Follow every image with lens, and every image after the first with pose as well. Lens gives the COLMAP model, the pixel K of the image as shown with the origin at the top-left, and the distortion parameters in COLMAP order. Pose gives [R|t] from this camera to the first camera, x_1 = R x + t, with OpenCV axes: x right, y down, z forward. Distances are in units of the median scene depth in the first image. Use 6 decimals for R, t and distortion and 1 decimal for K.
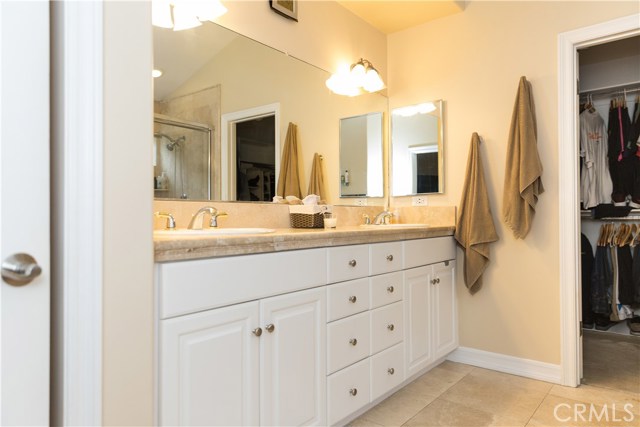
lens RADIAL K [[431.1, 0, 324.1], [0, 431.1, 213.1], [0, 0, 1]] dist [0.020476, -0.006278]
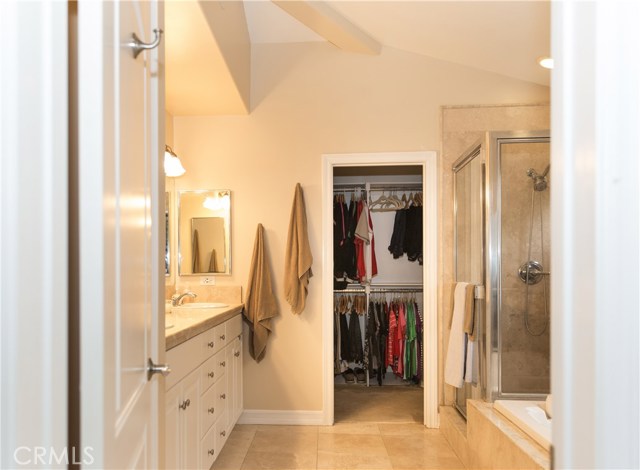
lens RADIAL K [[558.7, 0, 283.6], [0, 558.7, 264.5], [0, 0, 1]] dist [0.004578, 0.006591]
pose [[0.818984, 0.007447, 0.573767, -0.483400], [-0.007061, 0.999971, -0.002900, -0.075363], [-0.573772, -0.001676, 0.819013, -0.281226]]
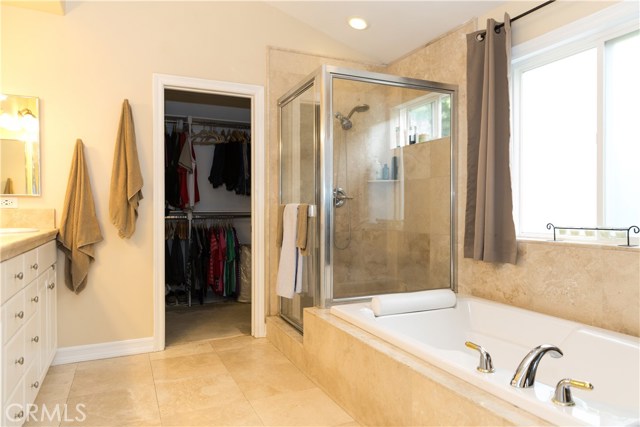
lens RADIAL K [[431.1, 0, 322.4], [0, 431.1, 210.5], [0, 0, 1]] dist [0.020476, -0.006278]
pose [[0.433058, 0.001239, 0.901365, -0.359122], [-0.008385, 0.999961, 0.002654, -0.022226], [-0.901327, -0.008708, 0.433052, 0.014339]]
